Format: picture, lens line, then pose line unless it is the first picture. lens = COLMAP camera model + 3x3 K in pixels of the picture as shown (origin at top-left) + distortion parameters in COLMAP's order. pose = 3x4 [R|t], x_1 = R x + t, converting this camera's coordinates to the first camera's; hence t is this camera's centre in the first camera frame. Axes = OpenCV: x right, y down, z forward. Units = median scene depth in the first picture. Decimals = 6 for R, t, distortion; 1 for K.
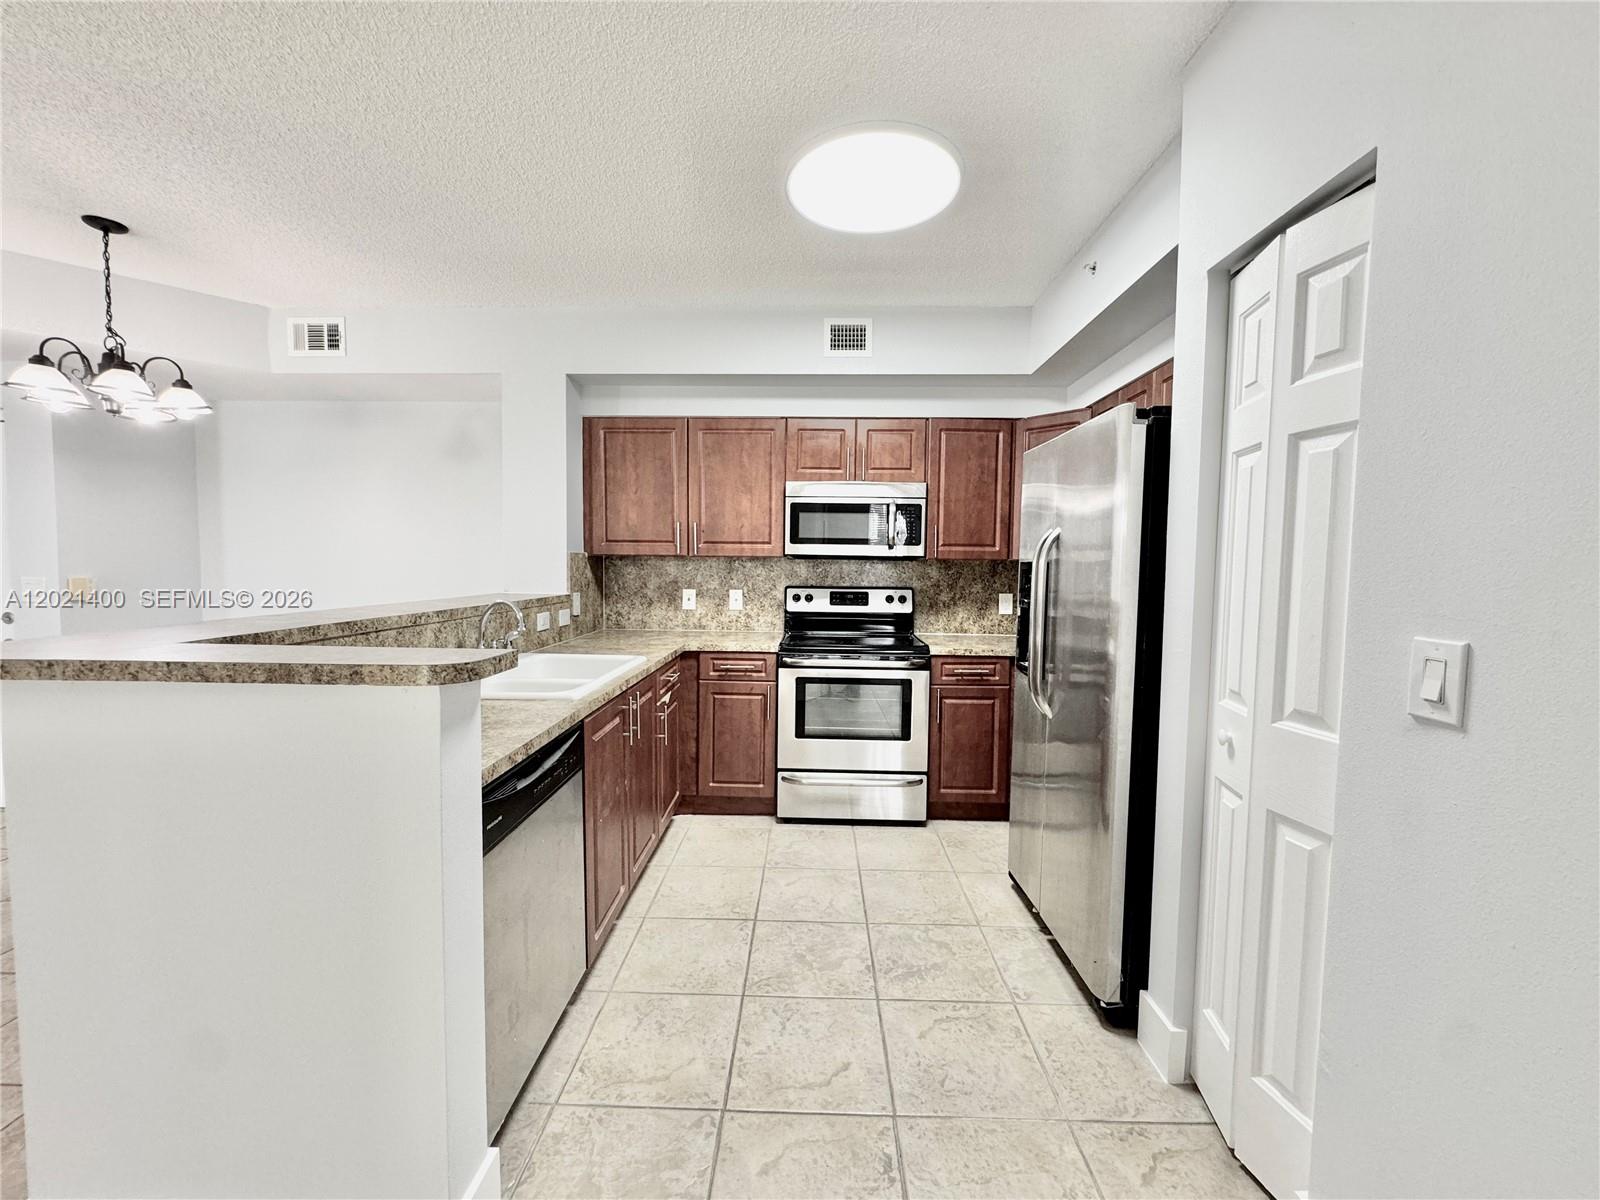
lens RADIAL K [[640.7, 0, 800.0], [0, 640.7, 600.0], [0, 0, 1]] dist [-0.002446, -0.000152]
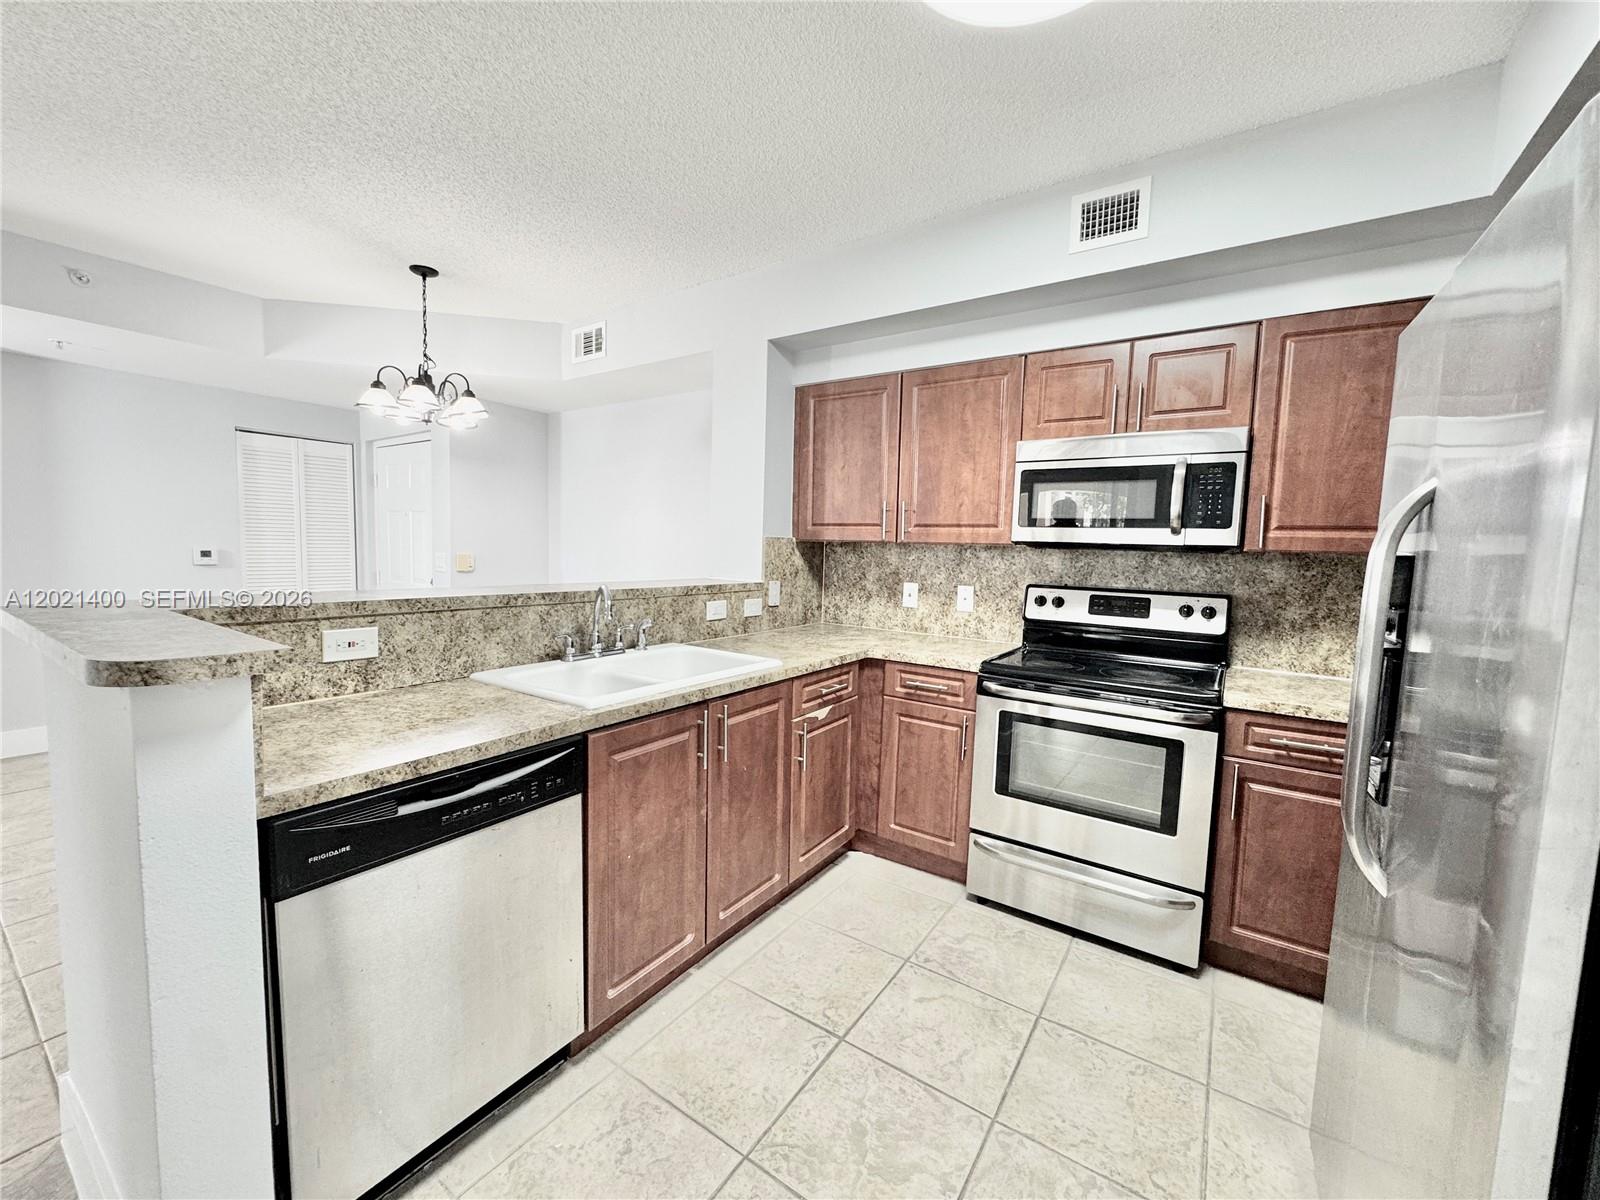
lens RADIAL K [[640.7, 0, 800.0], [0, 640.7, 600.0], [0, 0, 1]] dist [-0.002446, -0.000152]
pose [[0.838791, 0.057884, -0.541368, 0.183649], [-0.050728, 0.998316, 0.028144, -0.012473], [0.542086, 0.003856, 0.840314, 0.258714]]
